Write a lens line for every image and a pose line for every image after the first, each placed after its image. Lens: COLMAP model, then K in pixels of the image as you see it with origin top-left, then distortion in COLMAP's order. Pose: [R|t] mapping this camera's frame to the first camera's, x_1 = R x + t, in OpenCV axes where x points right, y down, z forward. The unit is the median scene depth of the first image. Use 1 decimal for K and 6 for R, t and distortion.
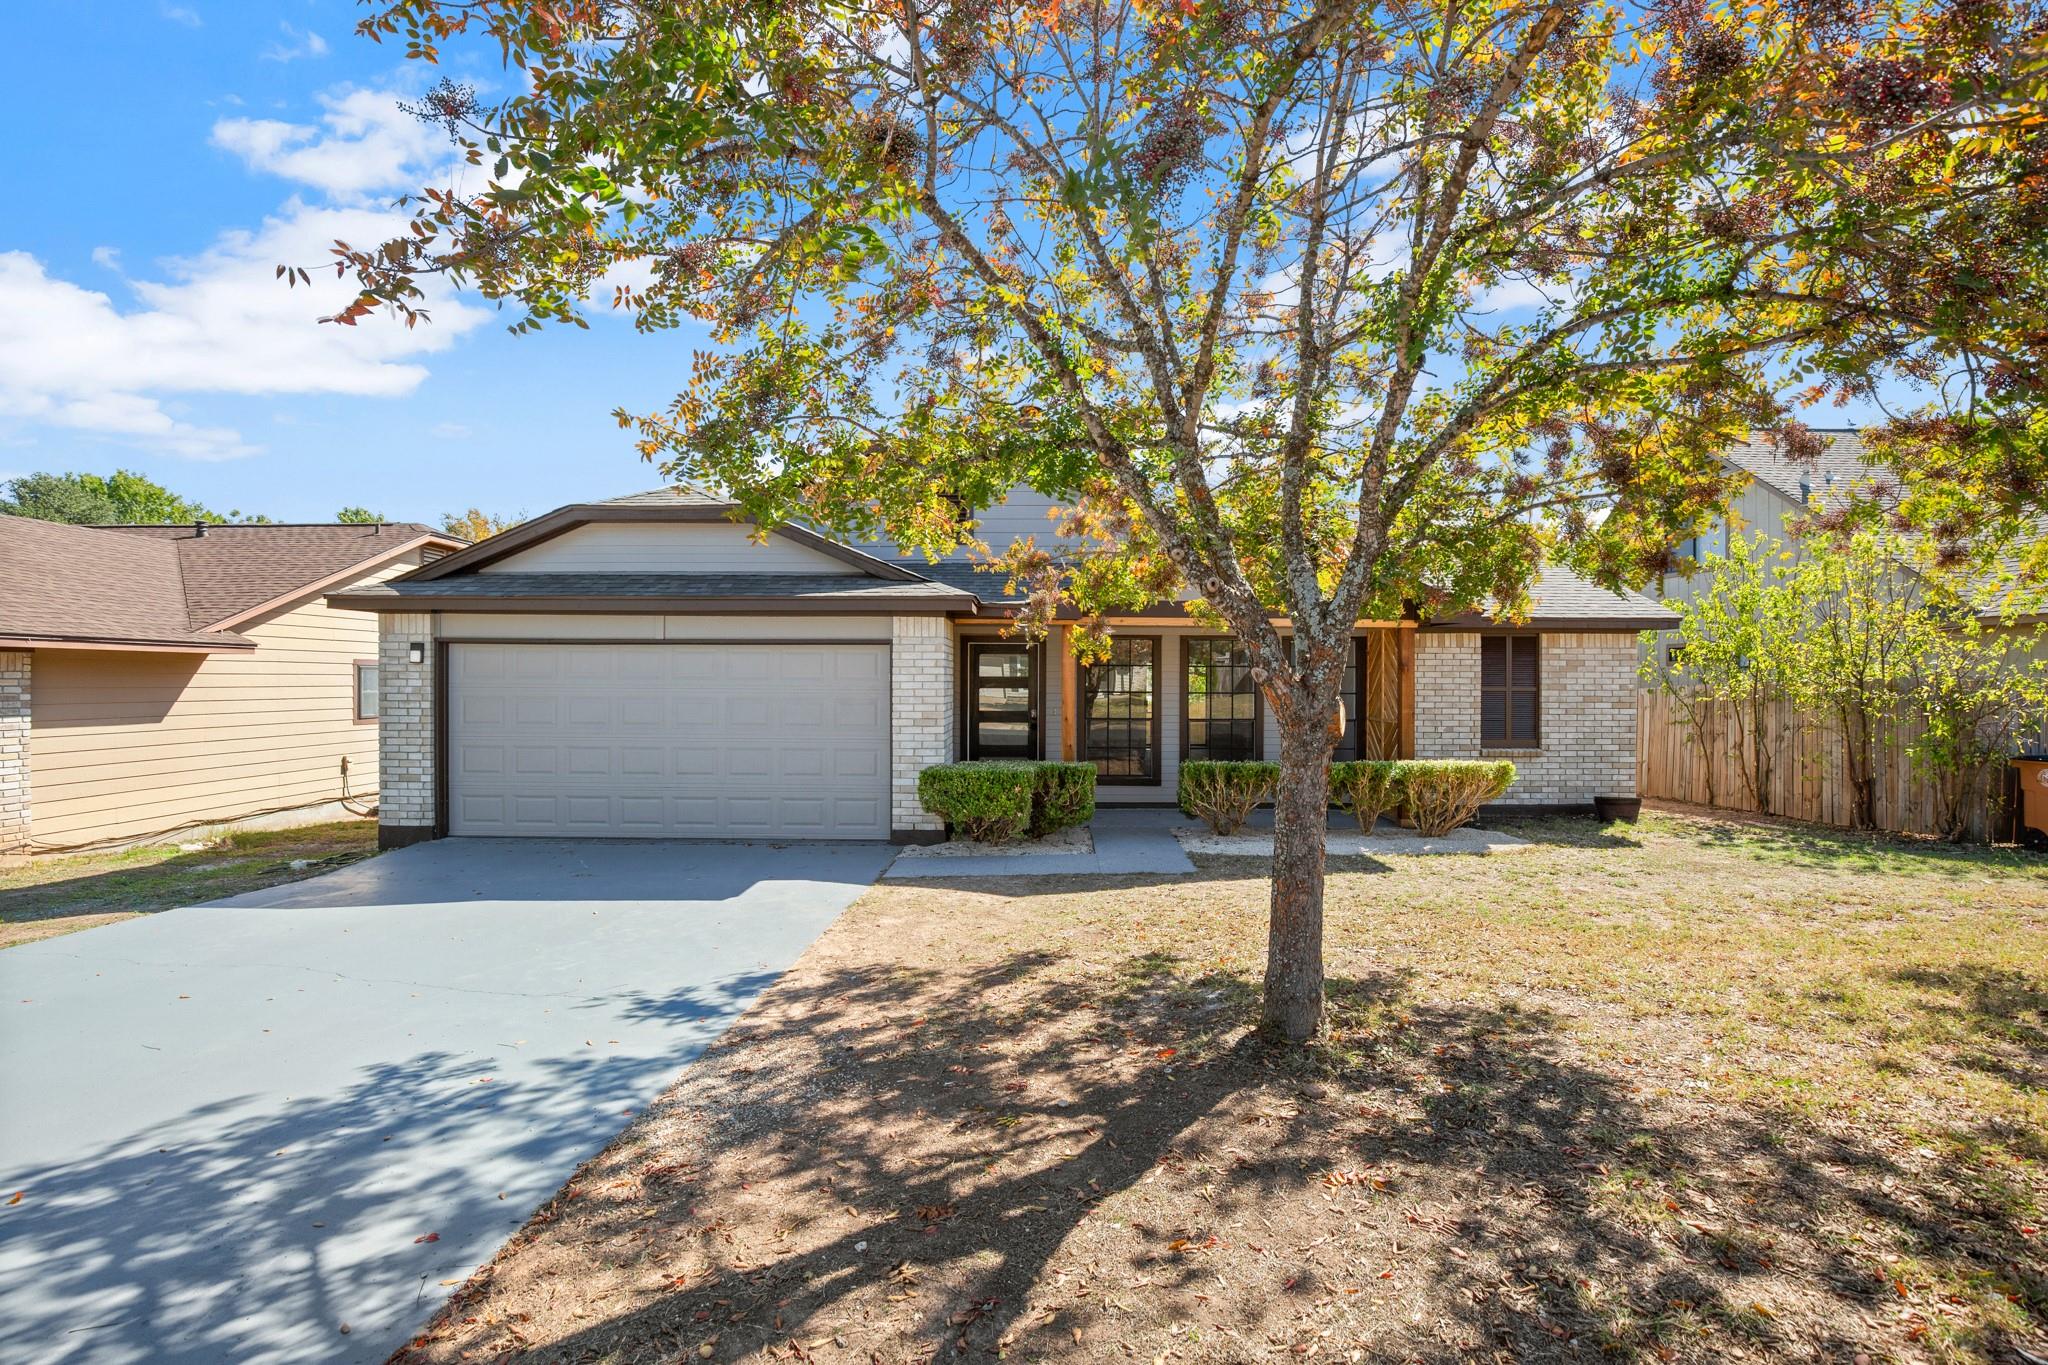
lens RADIAL K [[927.4, 0, 1023.8], [0, 927.4, 690.7], [0, 0, 1]] dist [0.000572, -0.001021]
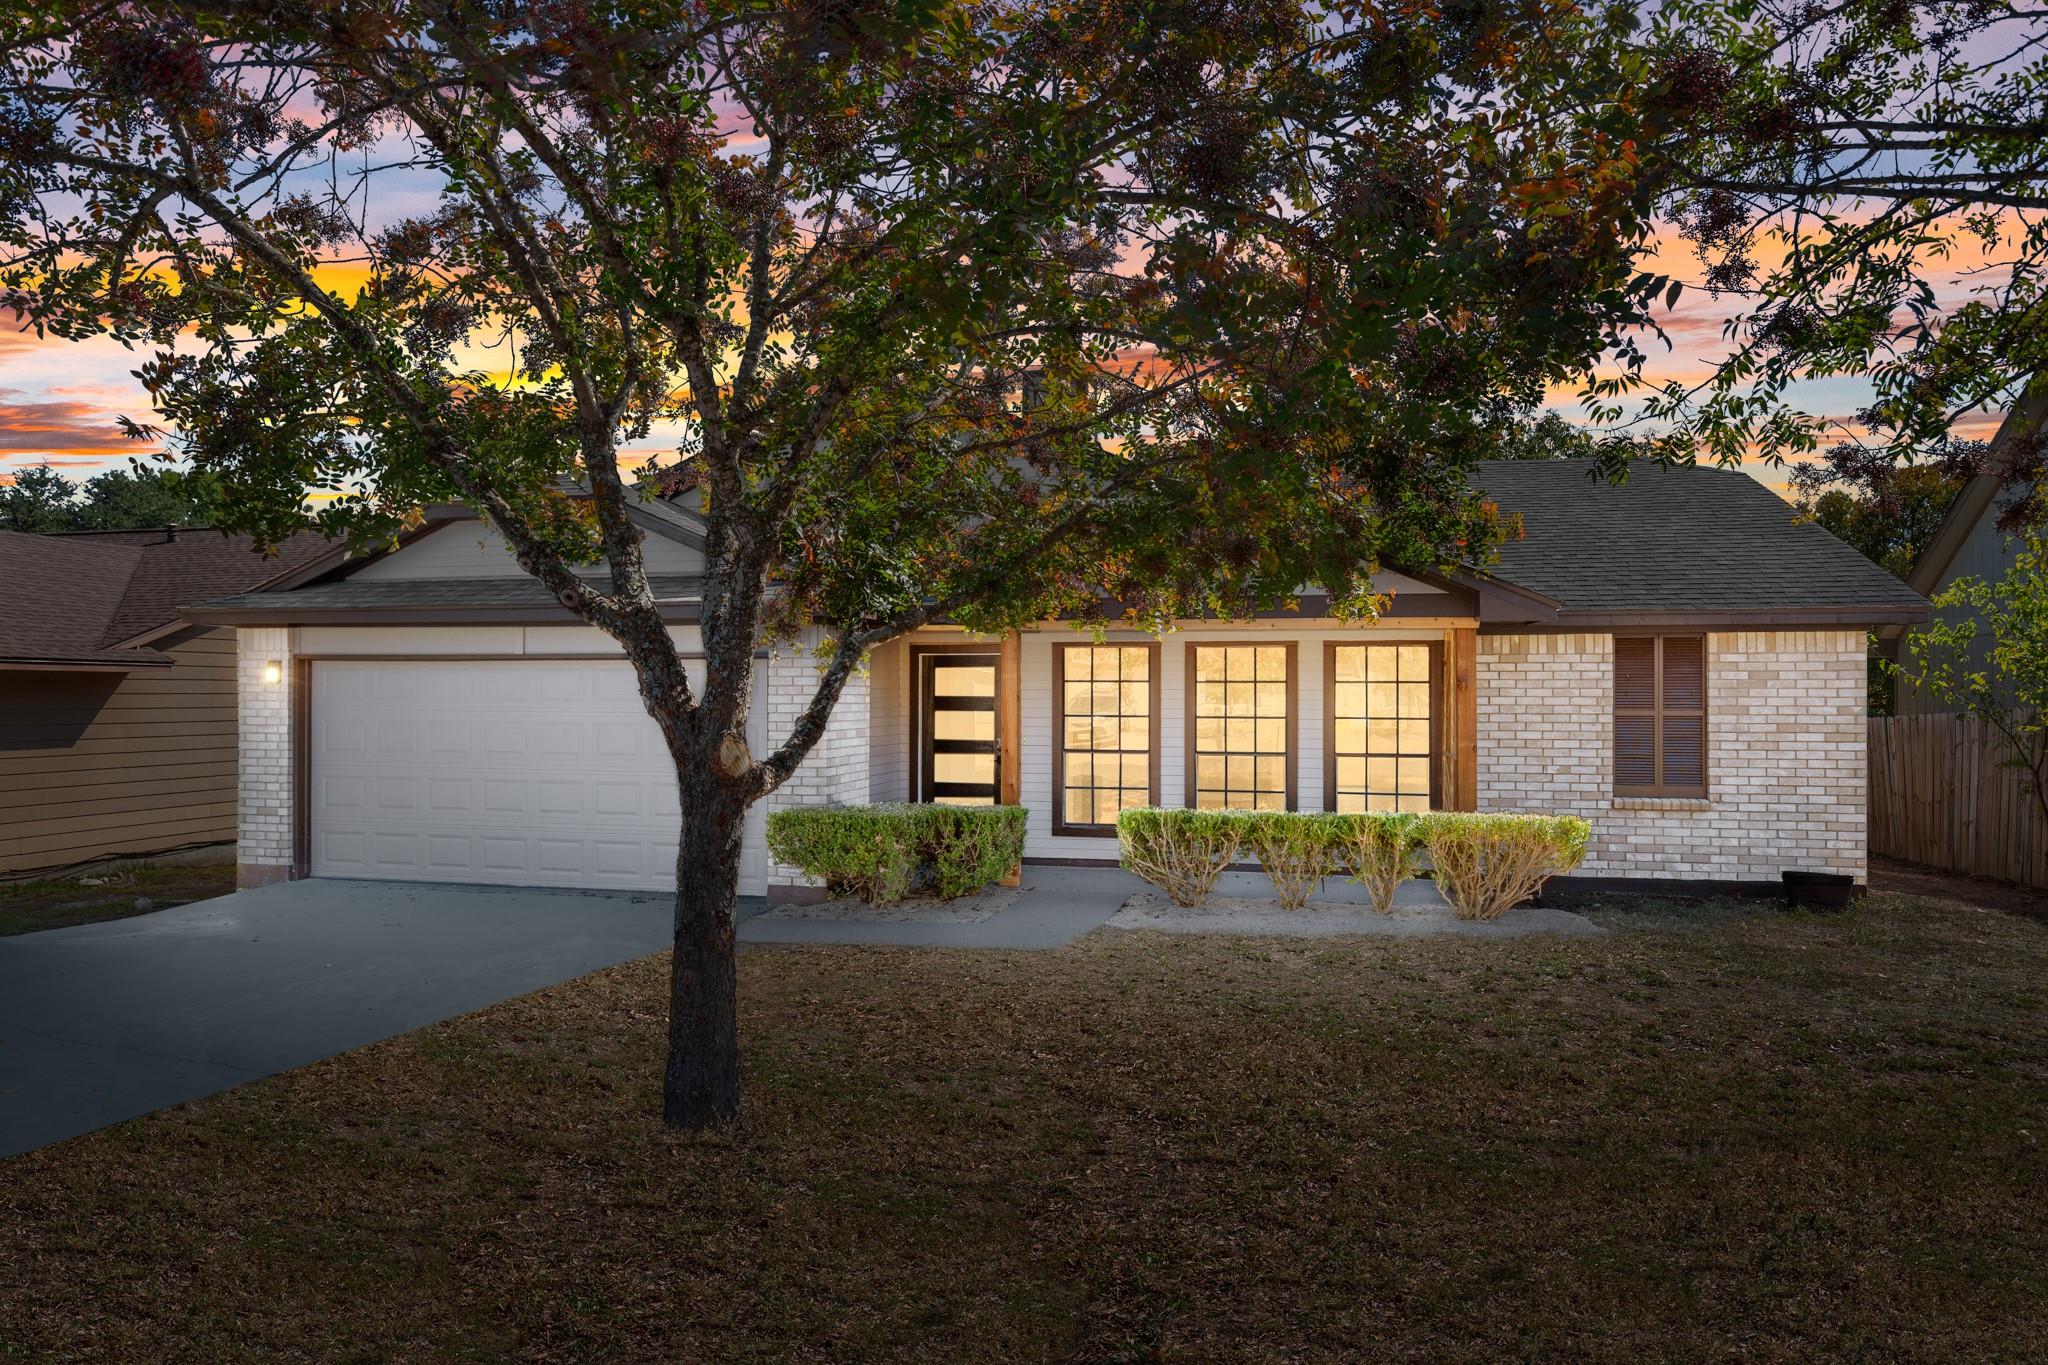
lens RADIAL K [[1260.9, 0, 1023.8], [0, 1260.9, 687.4], [0, 0, 1]] dist [0.004718, 0.001926]
pose [[0.976137, -0.002902, -0.217136, 0.264873], [-0.001132, 0.999829, -0.018451, -0.002975], [0.217153, 0.018257, 0.975967, -0.030465]]
